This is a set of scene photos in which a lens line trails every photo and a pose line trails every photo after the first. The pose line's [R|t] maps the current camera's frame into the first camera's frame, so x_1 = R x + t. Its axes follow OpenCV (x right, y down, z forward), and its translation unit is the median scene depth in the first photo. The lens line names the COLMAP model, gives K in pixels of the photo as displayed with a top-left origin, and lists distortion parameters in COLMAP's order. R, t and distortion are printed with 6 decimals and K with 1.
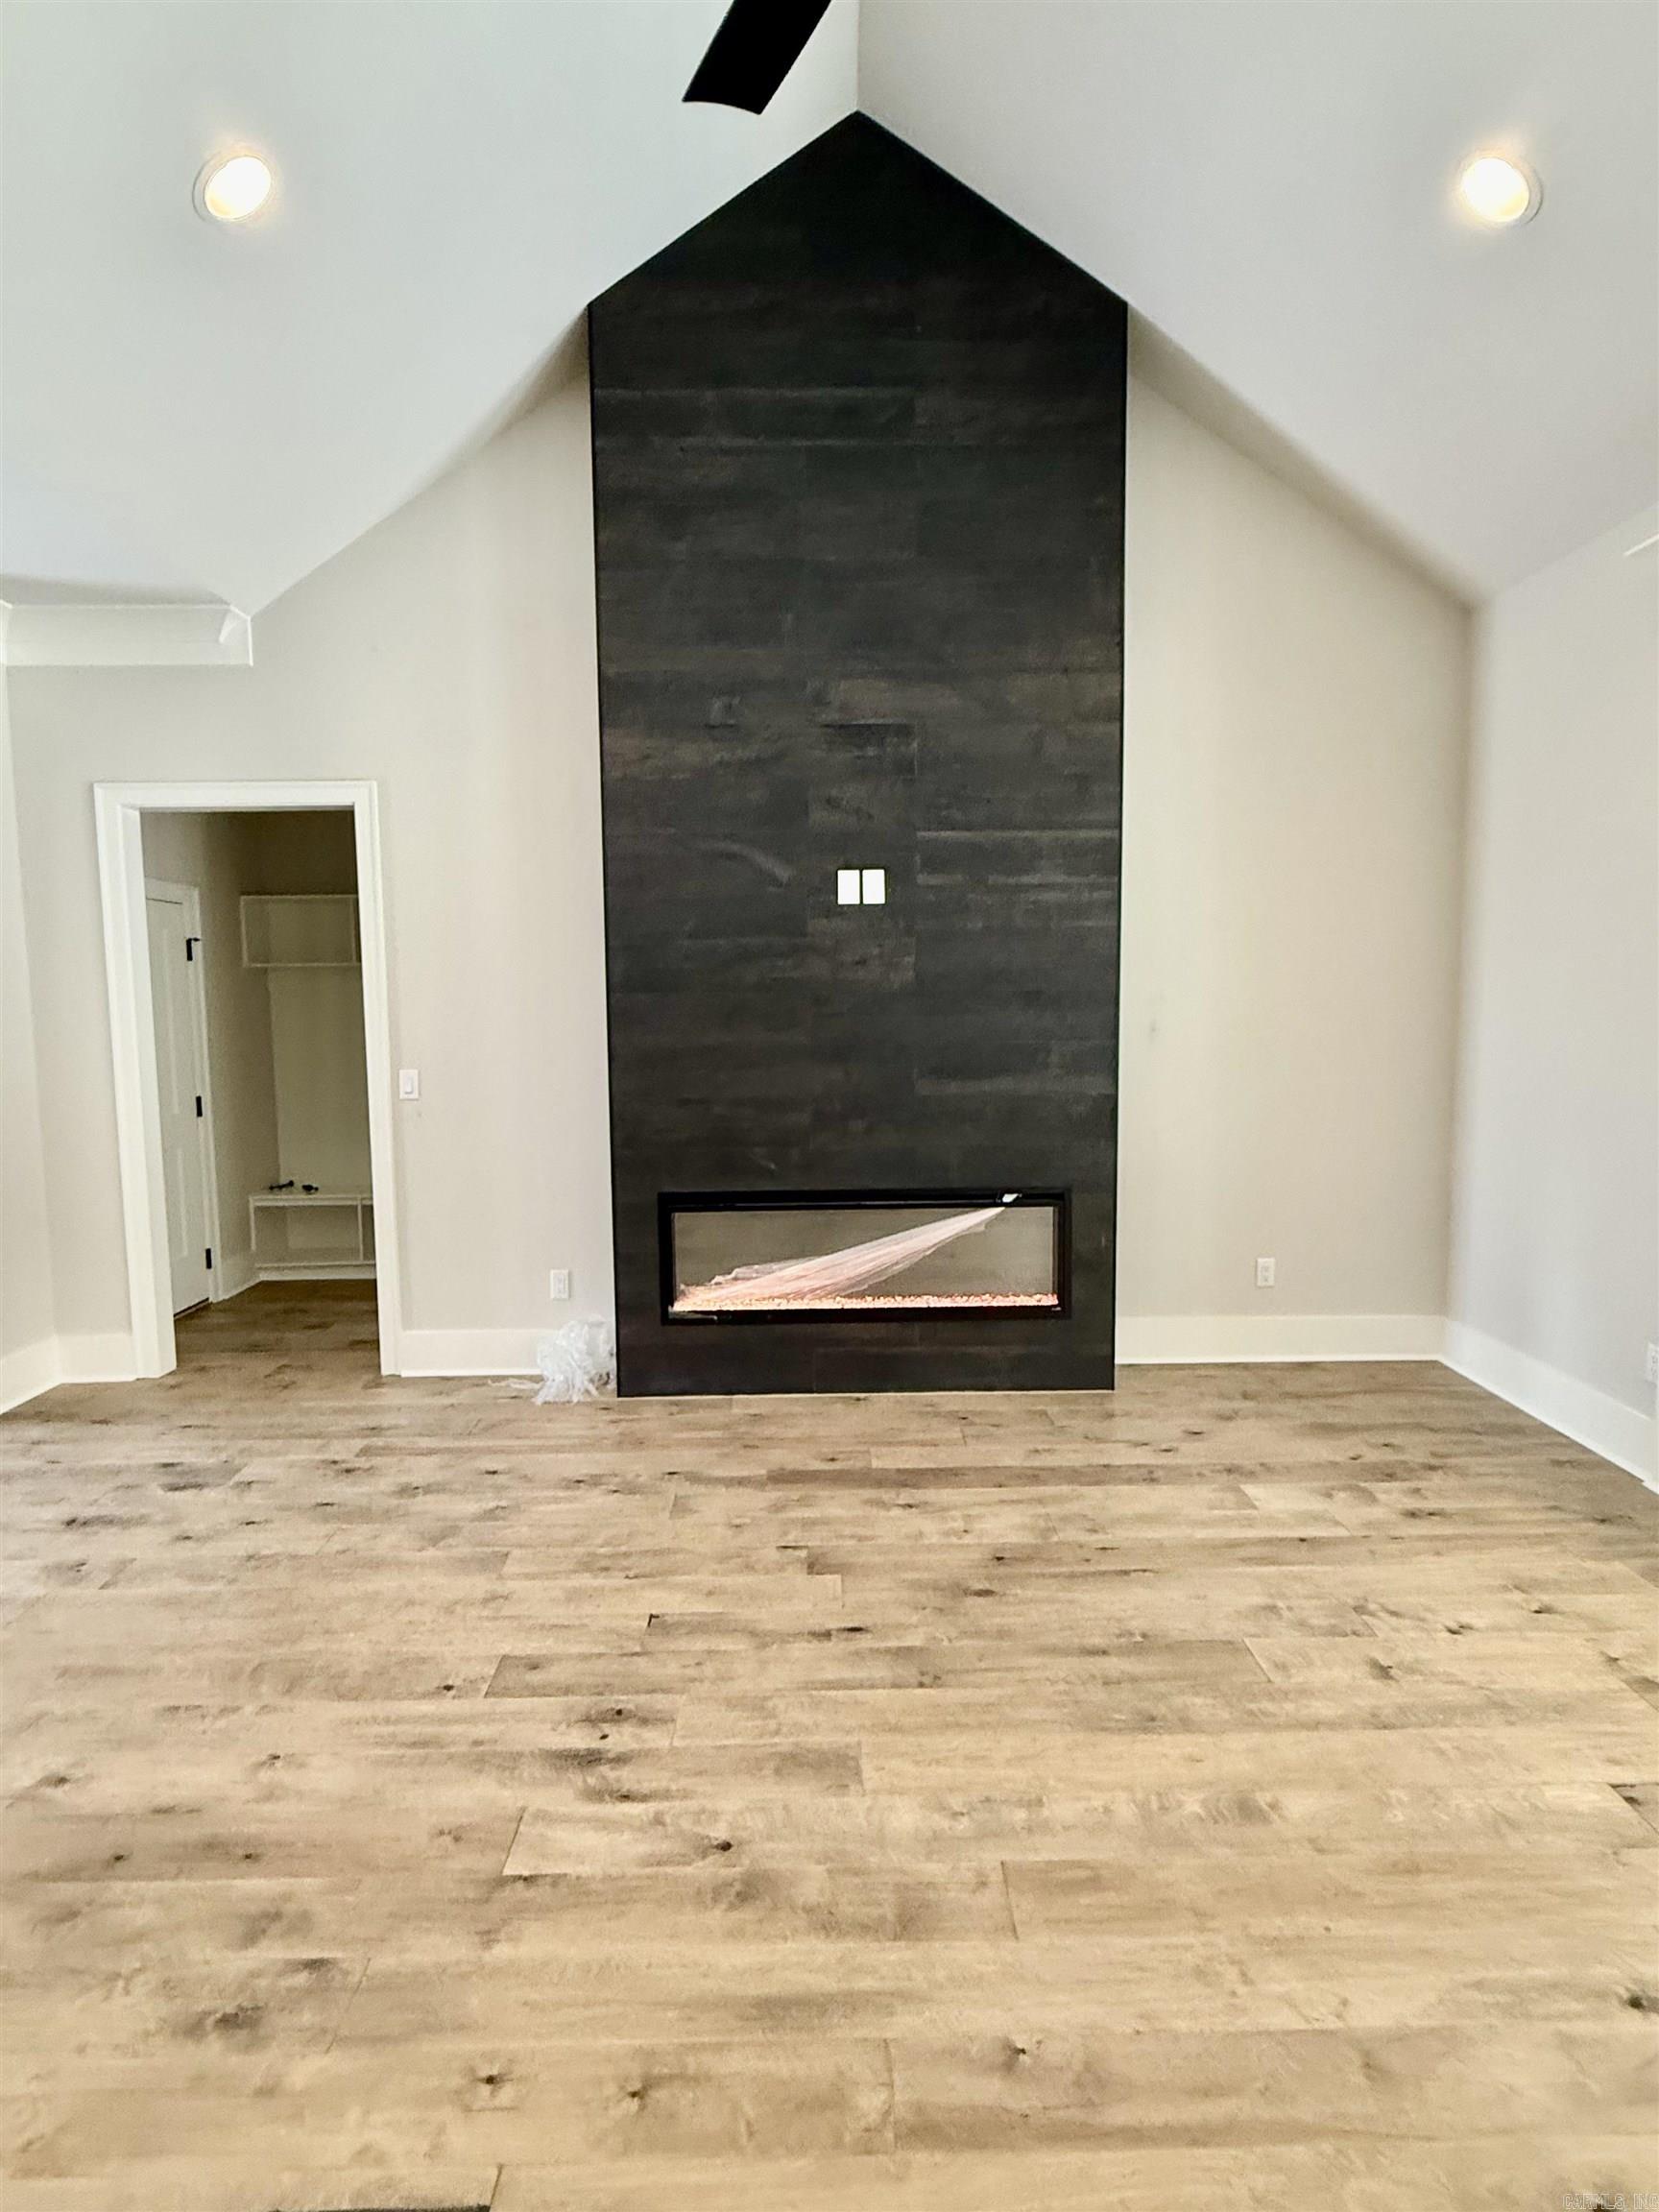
lens RADIAL K [[1099.9, 0, 830.6], [0, 1099.9, 1103.5], [0, 0, 1]] dist [0.000542, -0.002215]
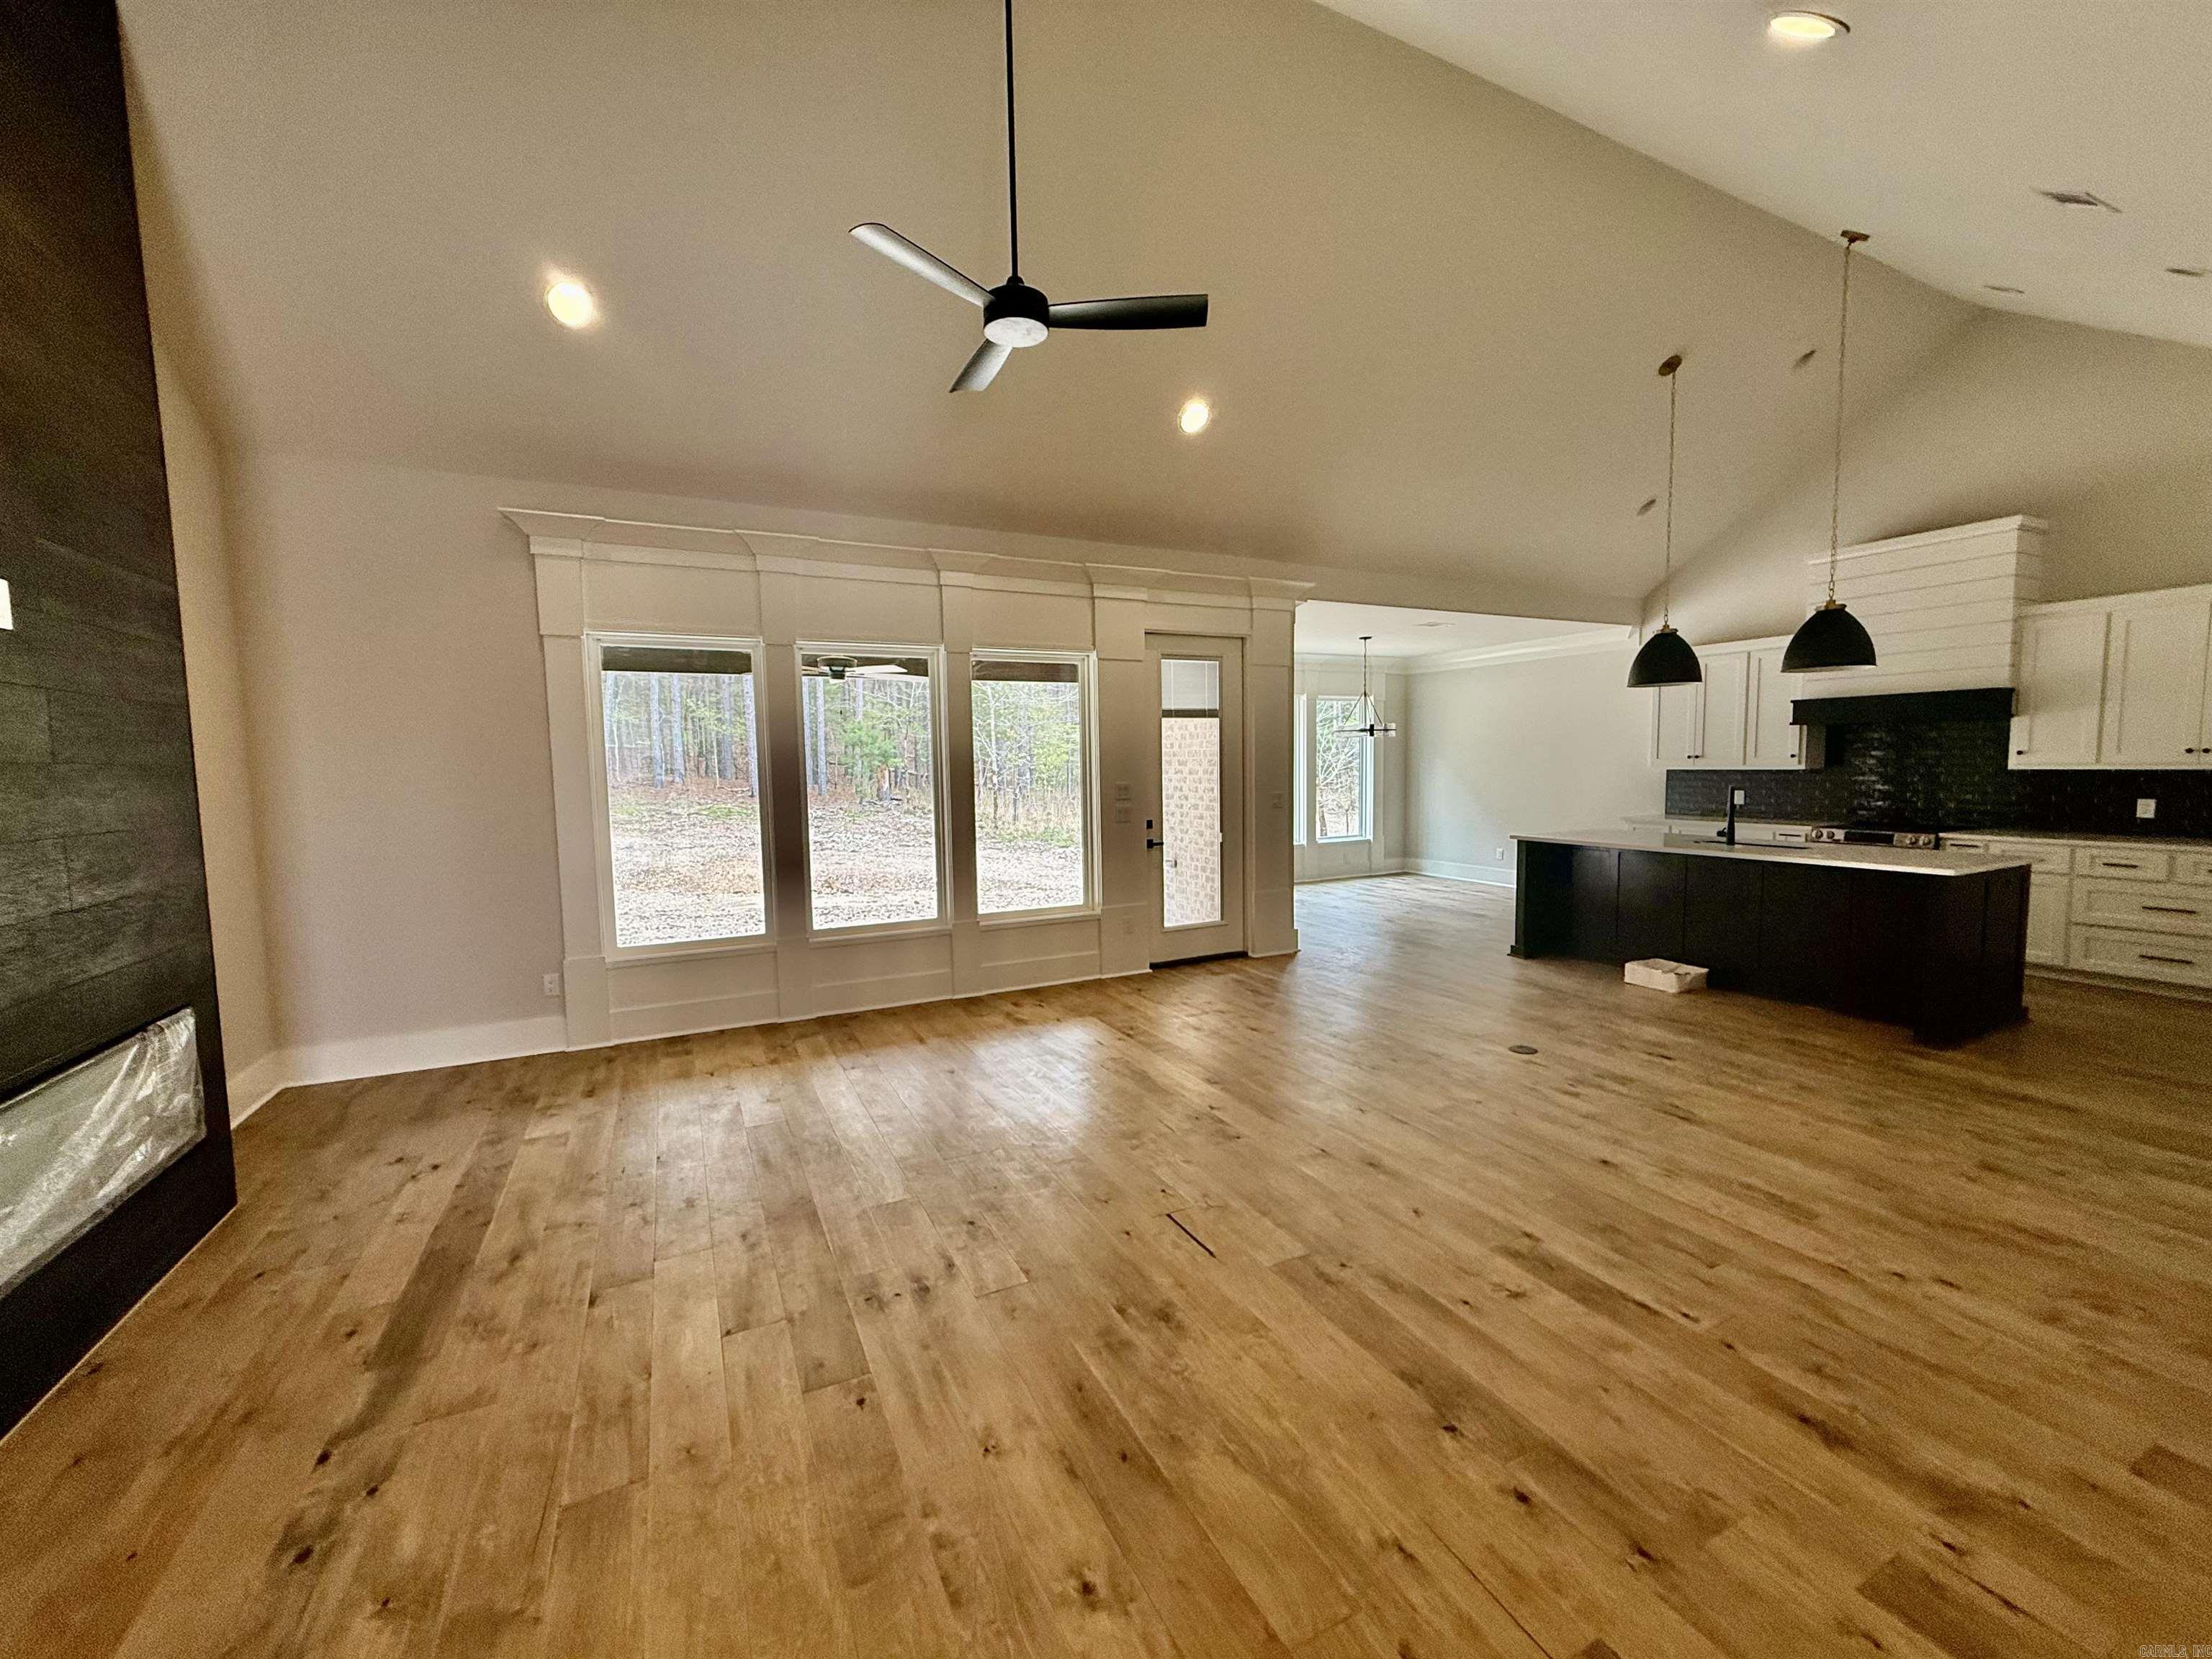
lens RADIAL K [[883.6, 0, 1097.1], [0, 883.6, 829.4], [0, 0, 1]] dist [-0.001160, -0.000935]
pose [[-0.428652, -0.049400, 0.902118, -0.854461], [0.102972, 0.989326, 0.103104, -0.057898], [-0.897583, 0.137089, -0.418990, 0.774448]]
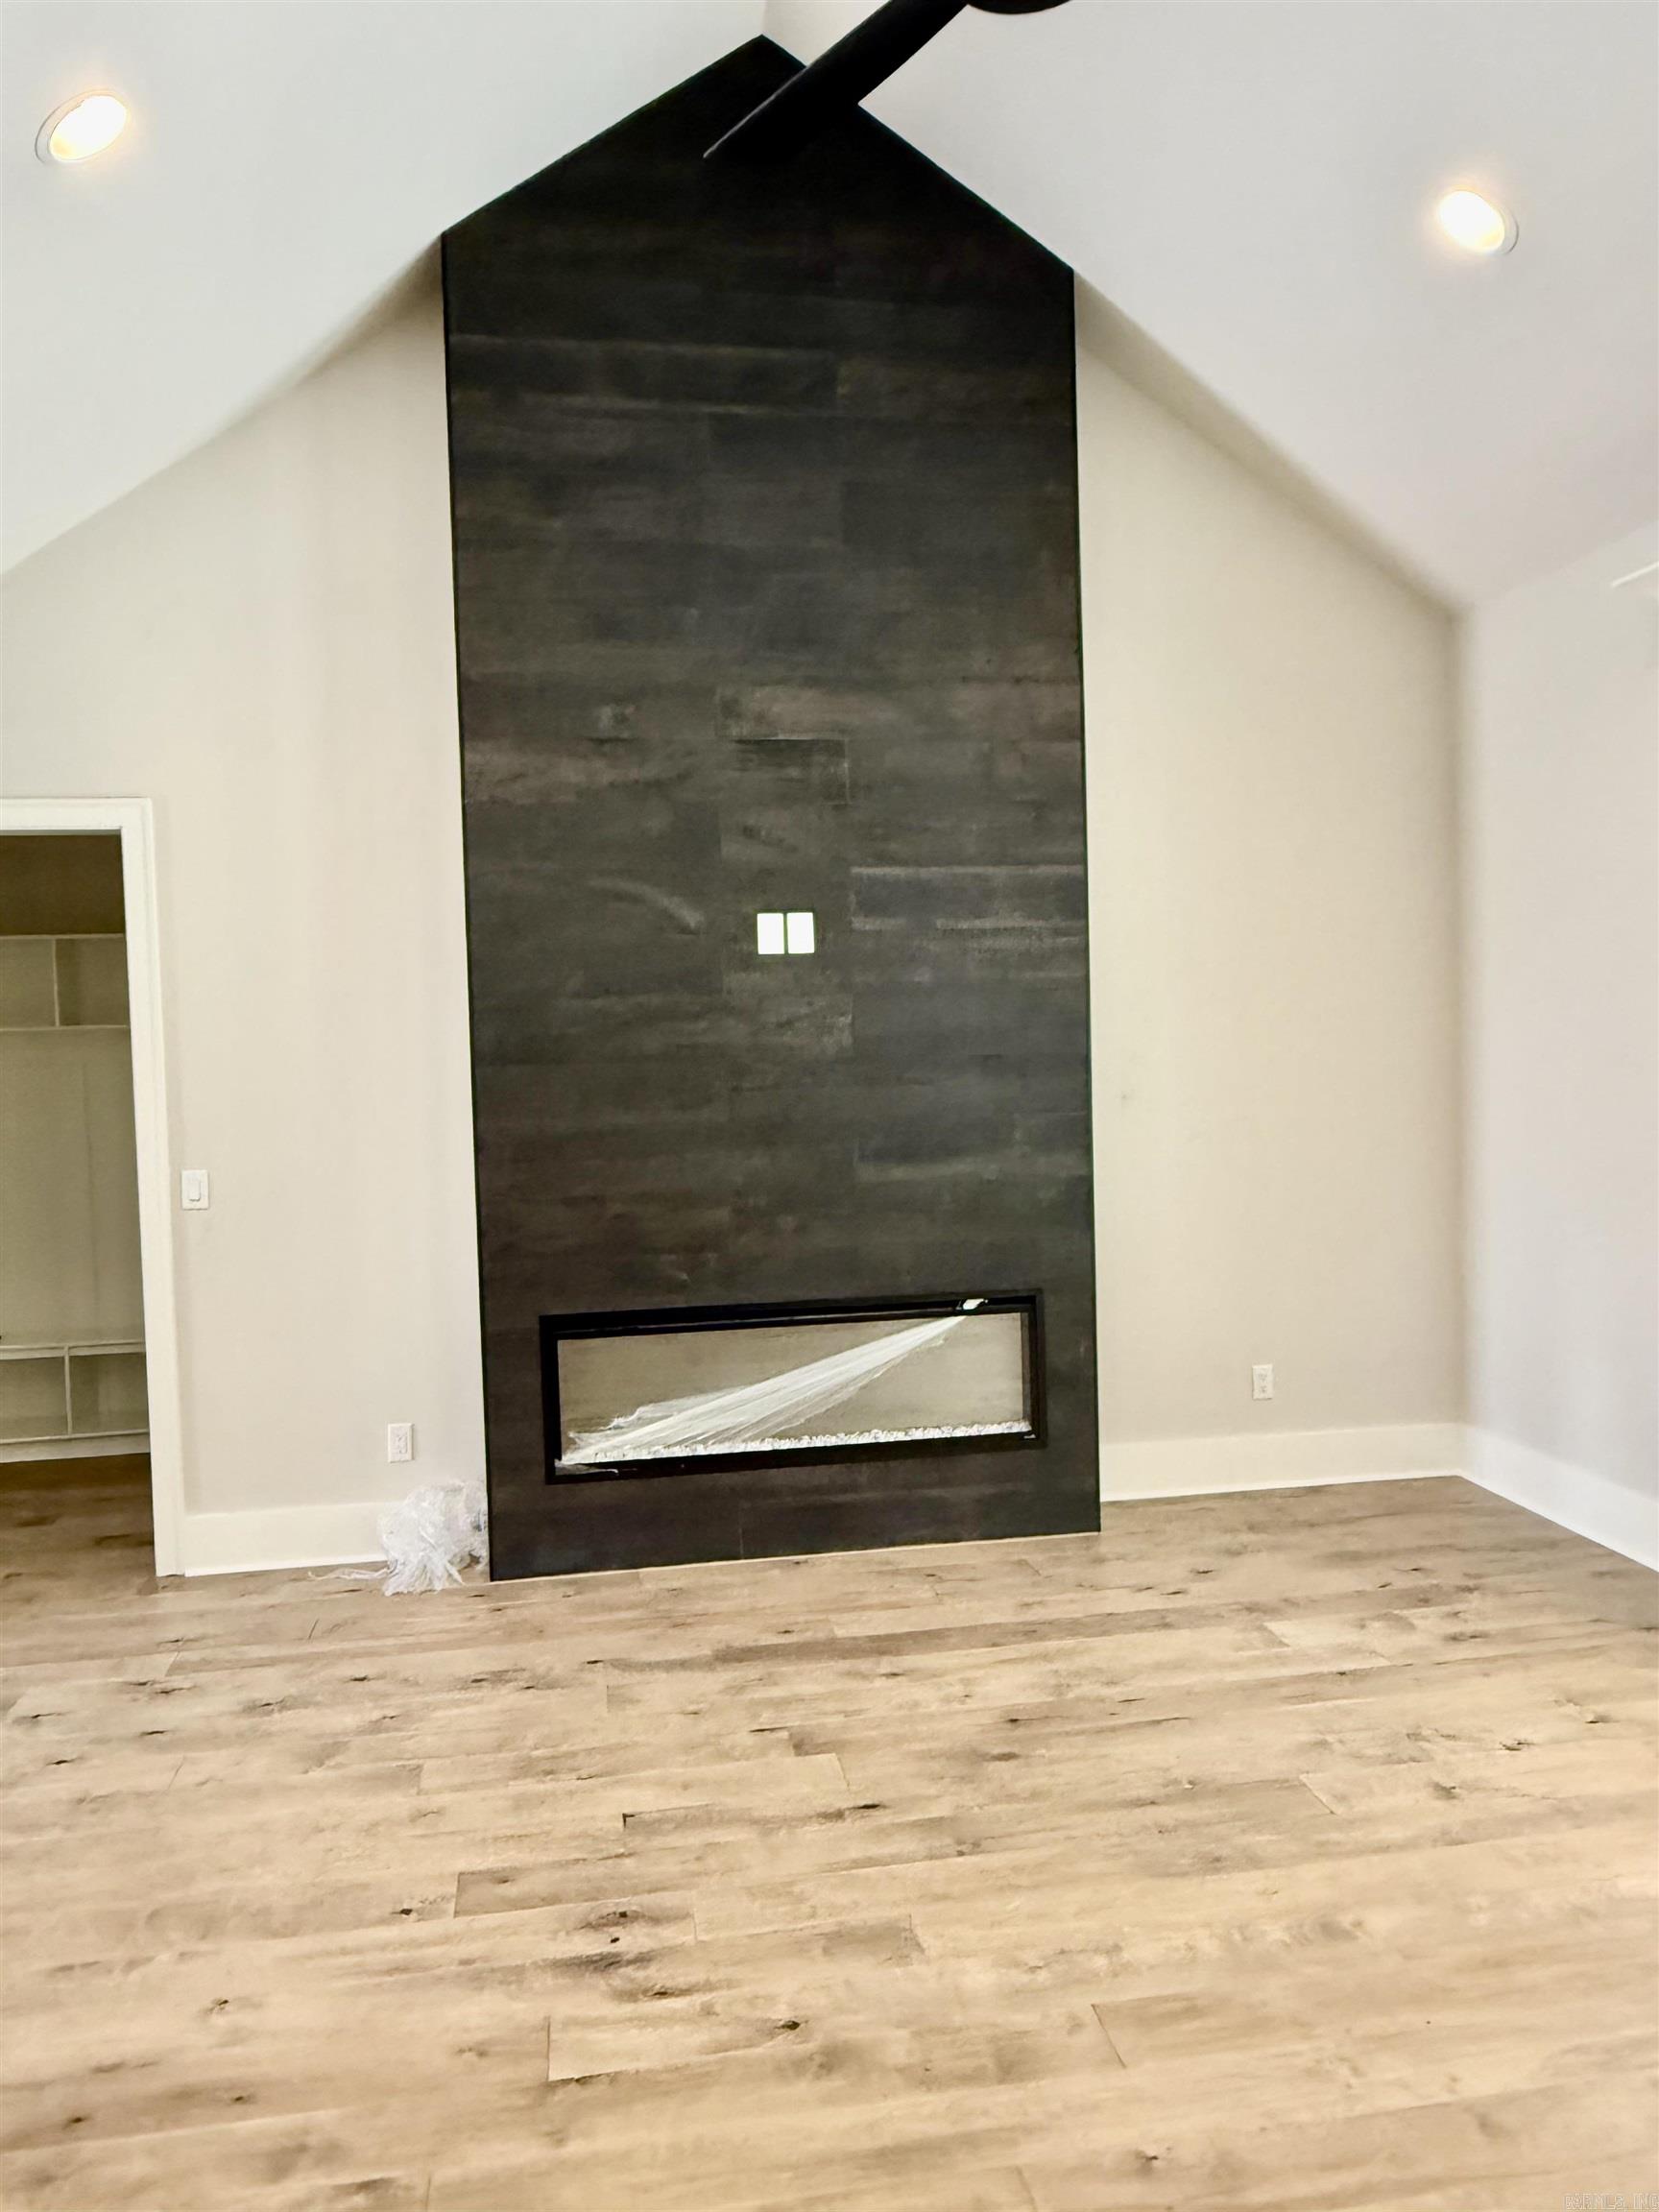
lens RADIAL K [[1539.7, 0, 830.3], [0, 1539.7, 1116.8], [0, 0, 1]] dist [-0.002278, -0.000251]
pose [[0.988651, -0.023448, 0.148388, -0.135484], [0.030911, 0.998360, -0.048191, -0.003074], [-0.147015, 0.052231, 0.987754, -0.166431]]
